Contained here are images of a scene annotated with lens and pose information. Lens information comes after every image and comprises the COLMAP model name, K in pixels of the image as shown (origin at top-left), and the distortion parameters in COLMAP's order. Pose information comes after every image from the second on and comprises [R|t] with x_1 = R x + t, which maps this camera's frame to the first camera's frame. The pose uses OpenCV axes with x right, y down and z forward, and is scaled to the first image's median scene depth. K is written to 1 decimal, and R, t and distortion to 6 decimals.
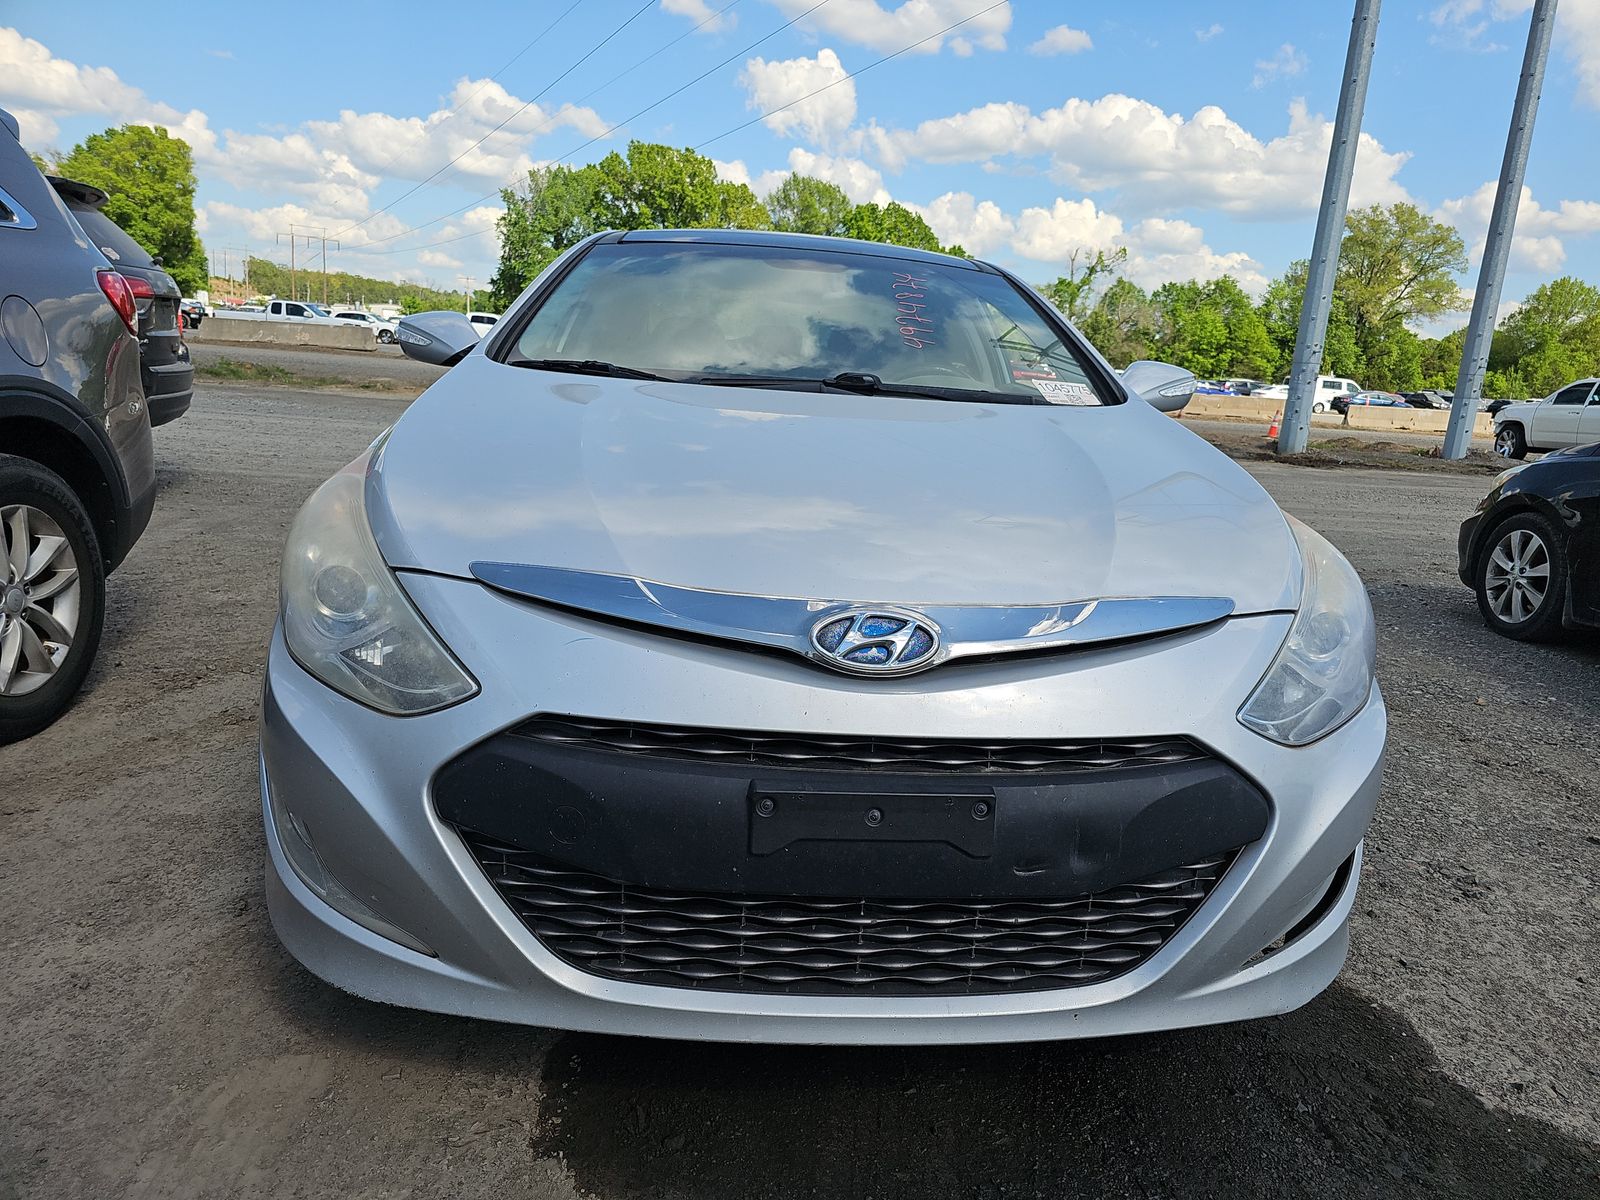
lens RADIAL K [[1131.5, 0, 792.6], [0, 1131.5, 558.6], [0, 0, 1]] dist [0.004270, -0.035098]
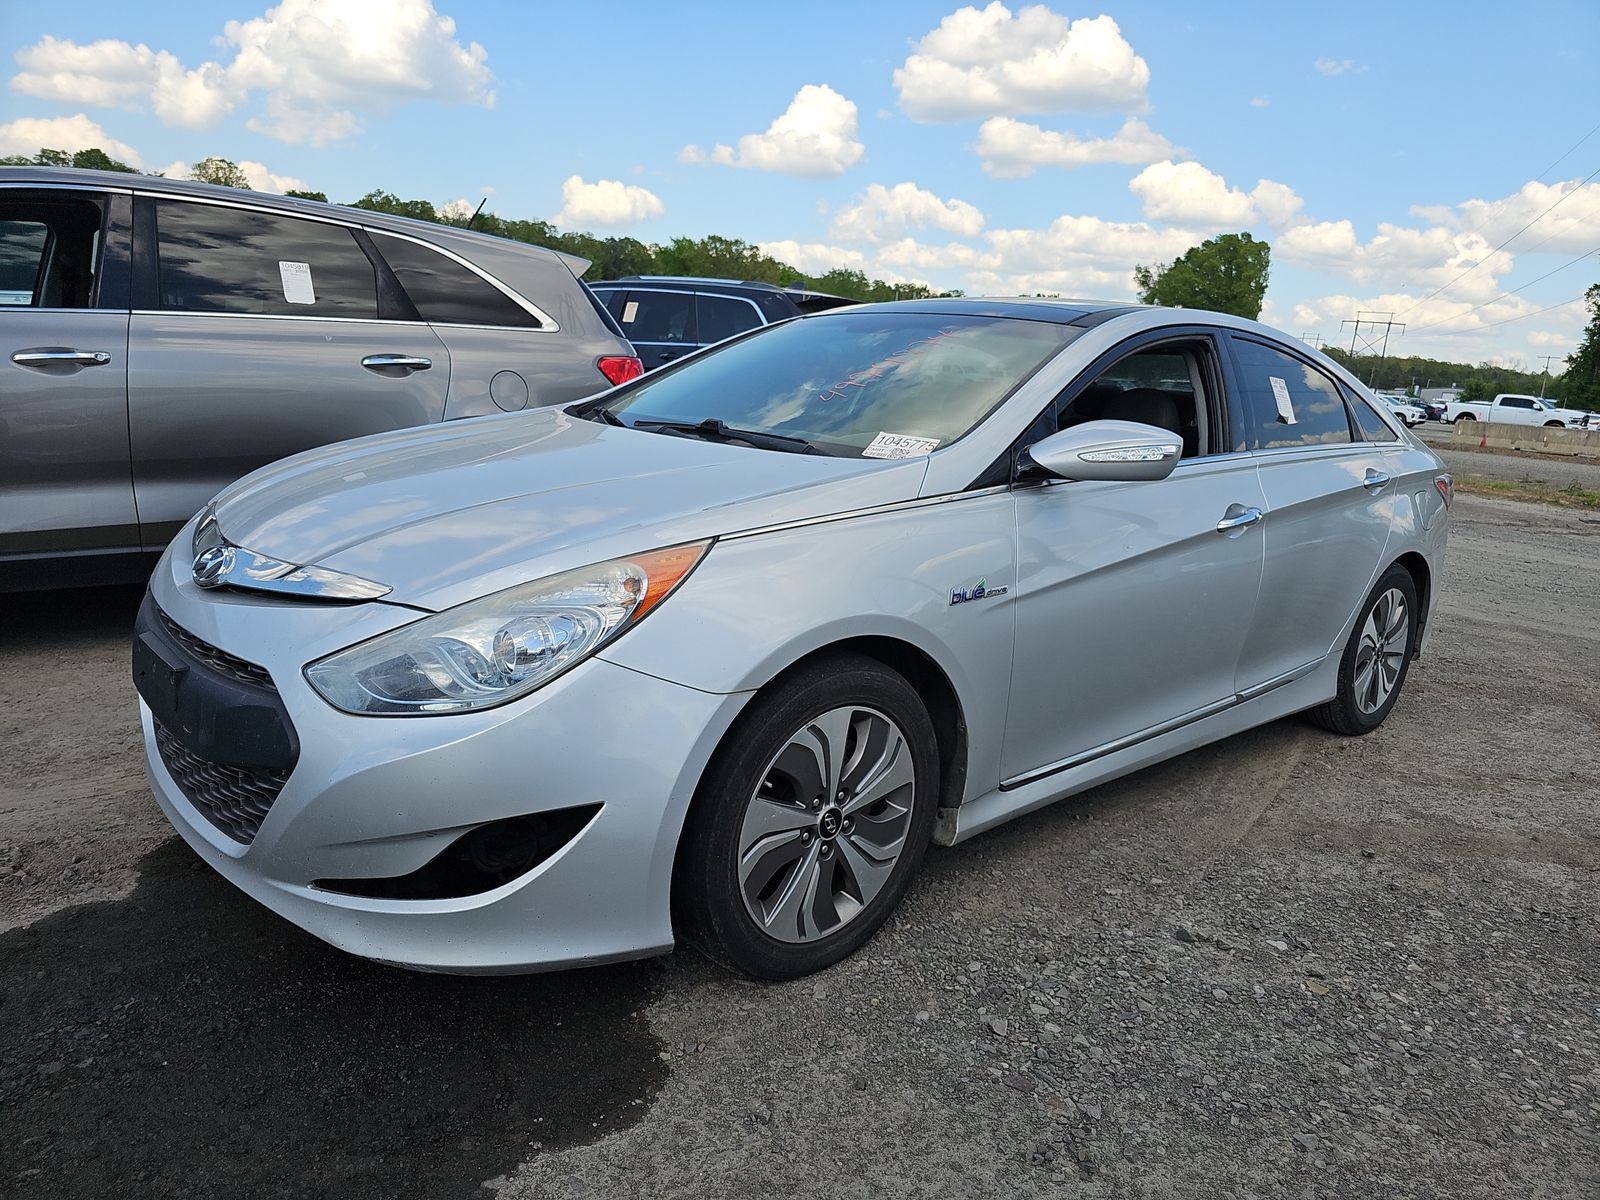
lens RADIAL K [[1131.5, 0, 792.6], [0, 1131.5, 558.6], [0, 0, 1]] dist [0.004270, -0.035098]
pose [[0.563910, 0.095834, -0.820257, 0.224385], [-0.159668, 0.987155, 0.005565, -0.009552], [0.810254, 0.127830, 0.571968, 0.092505]]
